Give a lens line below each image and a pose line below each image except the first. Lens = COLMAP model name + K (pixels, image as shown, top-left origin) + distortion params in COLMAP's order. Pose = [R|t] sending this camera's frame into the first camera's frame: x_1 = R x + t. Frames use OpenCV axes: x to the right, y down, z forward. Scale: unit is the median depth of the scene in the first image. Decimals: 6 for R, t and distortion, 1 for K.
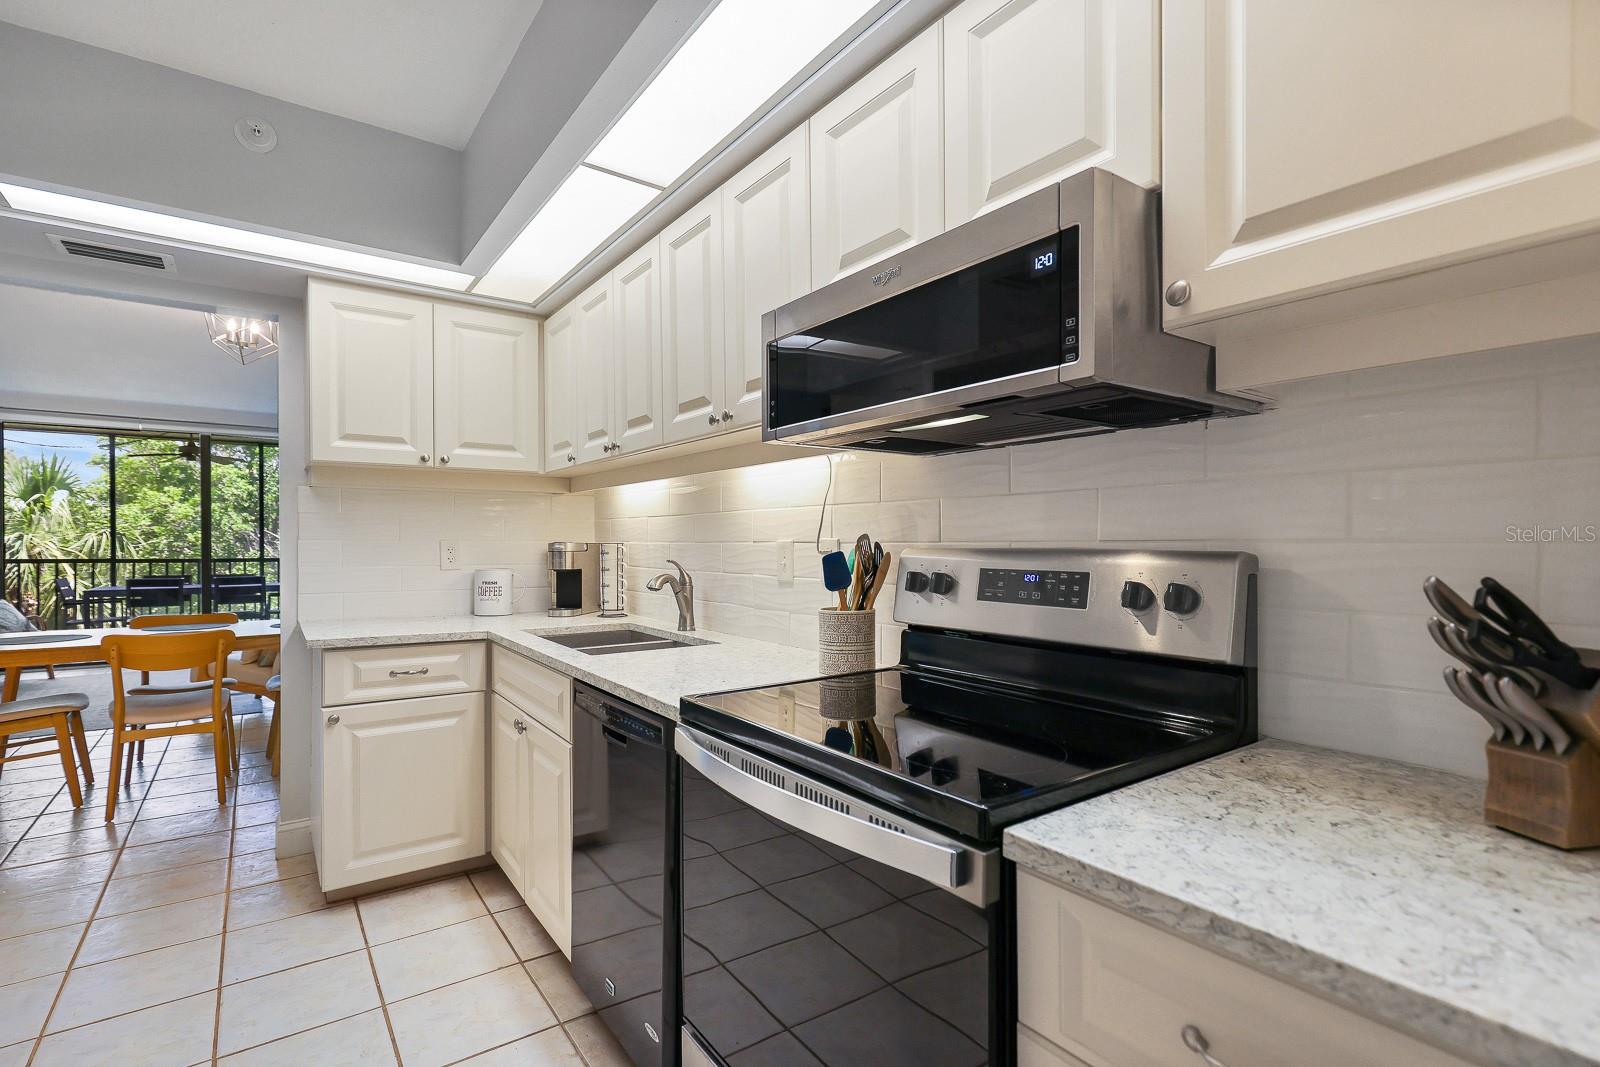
lens RADIAL K [[753.6, 0, 800.0], [0, 753.6, 533.5], [0, 0, 1]] dist [0.001336, 0.000151]
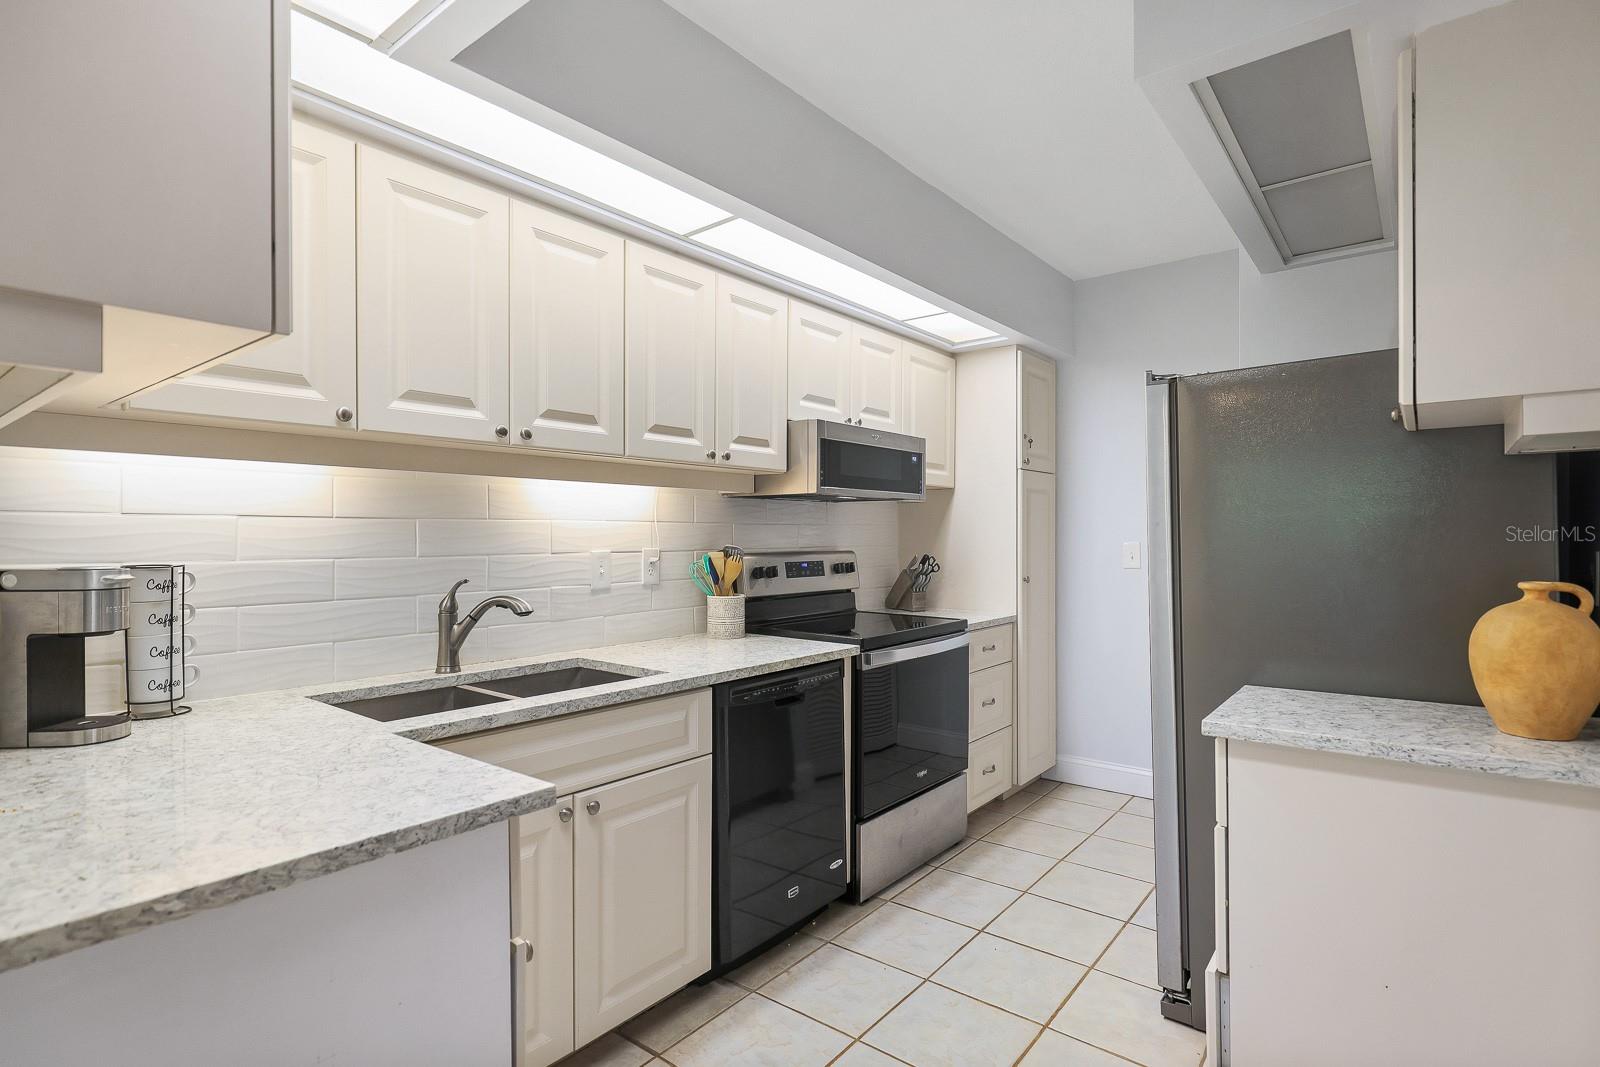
lens RADIAL K [[797.9, 0, 798.6], [0, 797.9, 541.5], [0, 0, 1]] dist [0.001345, 0.000435]
pose [[-0.272775, -0.008881, 0.962037, -1.853928], [-0.009121, 0.999936, 0.006645, -0.023547], [-0.962034, -0.006962, -0.272839, 1.596614]]
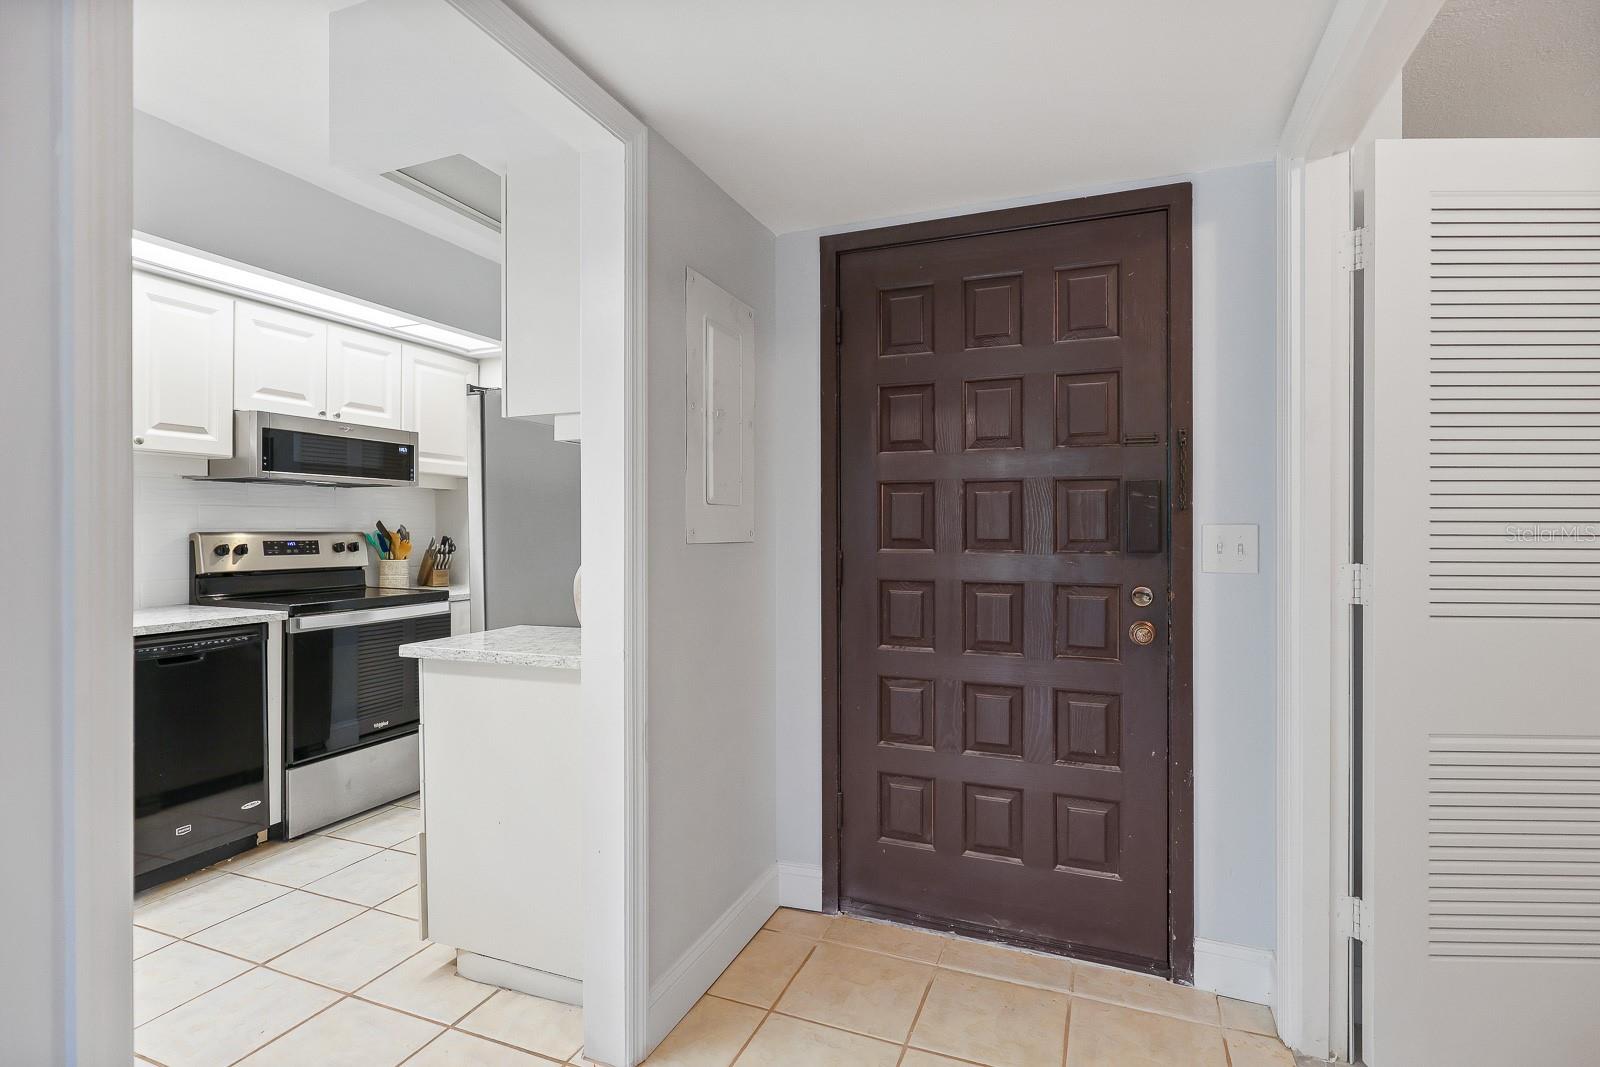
lens RADIAL K [[770.3, 0, 800.0], [0, 770.3, 533.5], [0, 0, 1]] dist [0.000121, 0.000010]
pose [[-0.533642, -0.005047, 0.845695, -2.530285], [-0.010417, 0.999946, -0.000606, 0.010361], [-0.845646, -0.009133, -0.533666, 0.910930]]
